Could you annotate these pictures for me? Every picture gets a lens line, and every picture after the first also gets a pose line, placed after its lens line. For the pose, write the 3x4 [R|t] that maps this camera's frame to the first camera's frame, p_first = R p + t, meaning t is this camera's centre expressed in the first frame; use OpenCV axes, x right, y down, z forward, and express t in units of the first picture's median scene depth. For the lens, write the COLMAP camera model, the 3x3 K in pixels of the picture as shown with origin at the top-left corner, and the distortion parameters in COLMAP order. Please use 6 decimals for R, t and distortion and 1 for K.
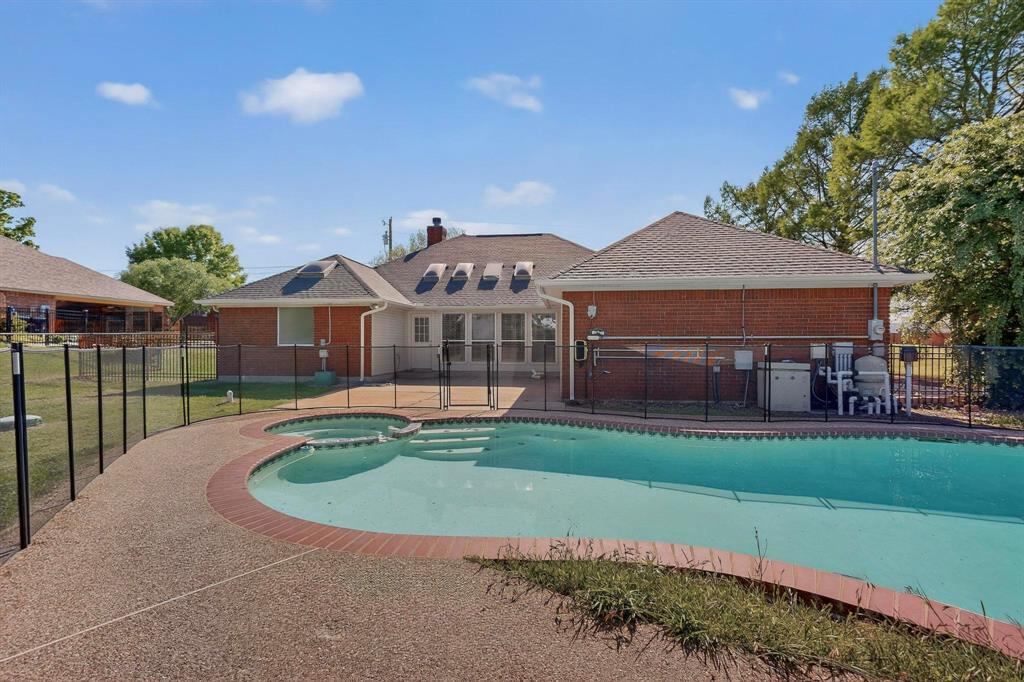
lens RADIAL K [[446.1, 0, 513.1], [0, 446.1, 341.3], [0, 0, 1]] dist [0.001681, 0.000169]
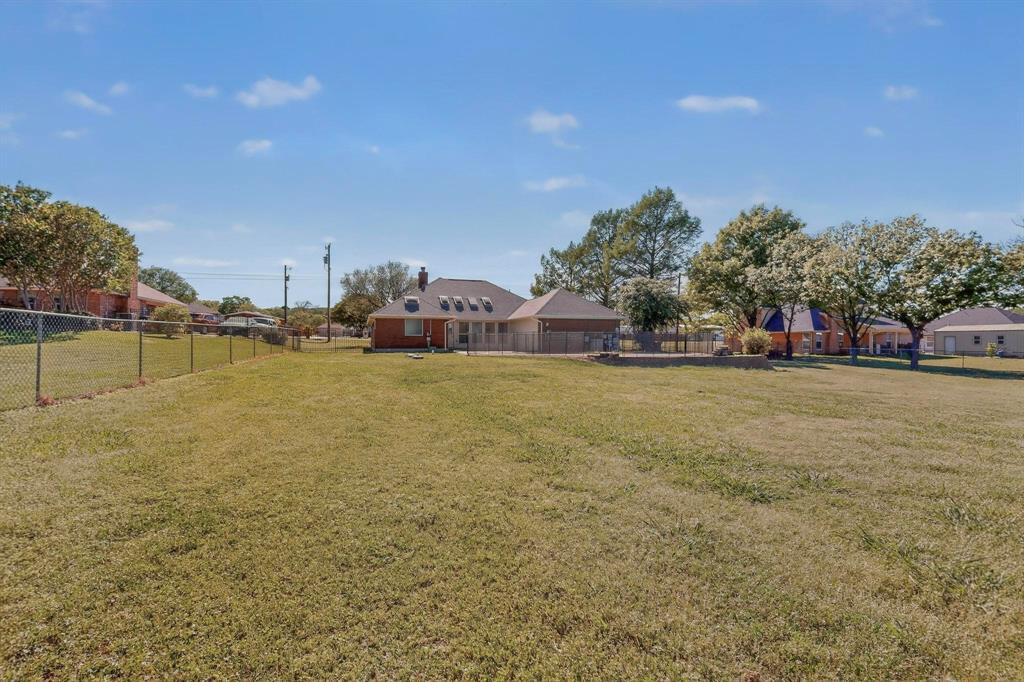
lens RADIAL K [[446.1, 0, 513.1], [0, 446.1, 341.3], [0, 0, 1]] dist [0.001681, 0.000169]
pose [[0.904930, -0.000062, 0.425560, -1.020707], [0.000019, 1.000000, 0.000104, 0.040192], [-0.425560, -0.000086, 0.904930, -1.311558]]
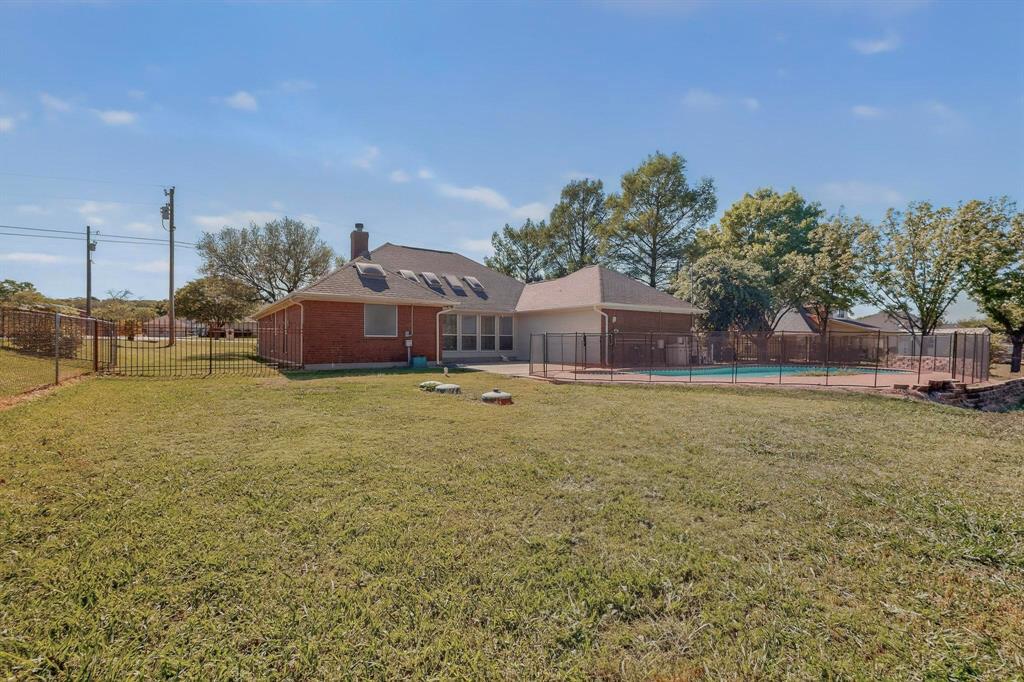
lens RADIAL K [[446.2, 0, 512.9], [0, 446.2, 343.6], [0, 0, 1]] dist [-0.000071, -0.000062]
pose [[0.750432, -0.000568, 0.660947, -1.027507], [-0.001847, 0.999994, 0.002956, 0.024688], [-0.660945, -0.003439, 0.750426, -0.122555]]
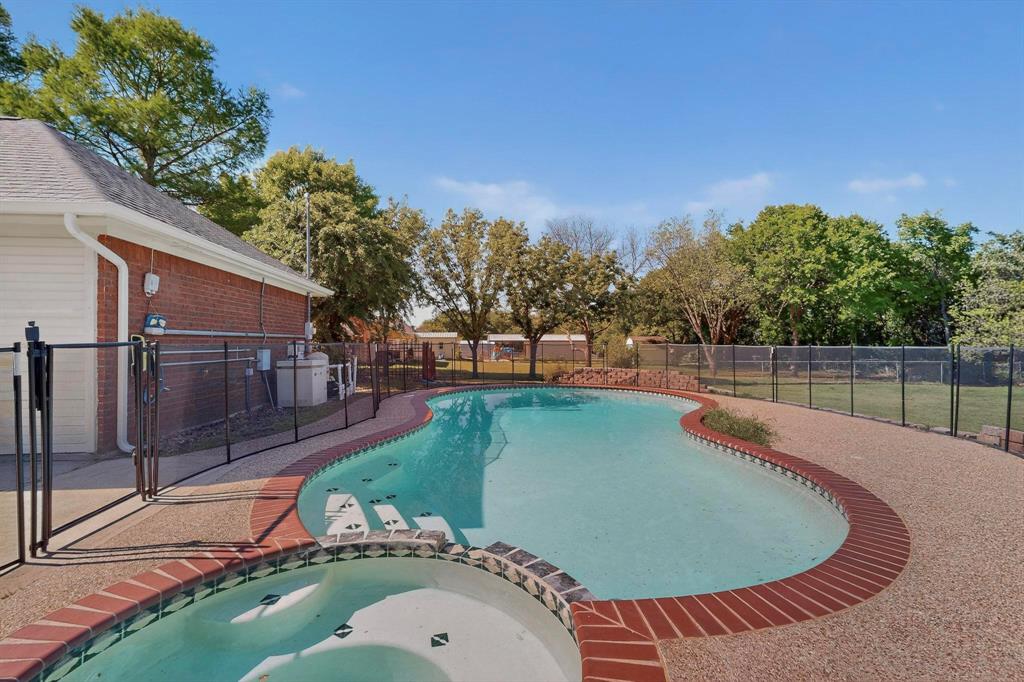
lens RADIAL K [[446.1, 0, 513.1], [0, 446.1, 341.3], [0, 0, 1]] dist [0.001681, 0.000169]
pose [[-0.218920, 0.001078, 0.975742, -0.329051], [-0.001868, 0.999997, -0.001524, 0.003546], [-0.975741, -0.002156, -0.218917, 0.487367]]
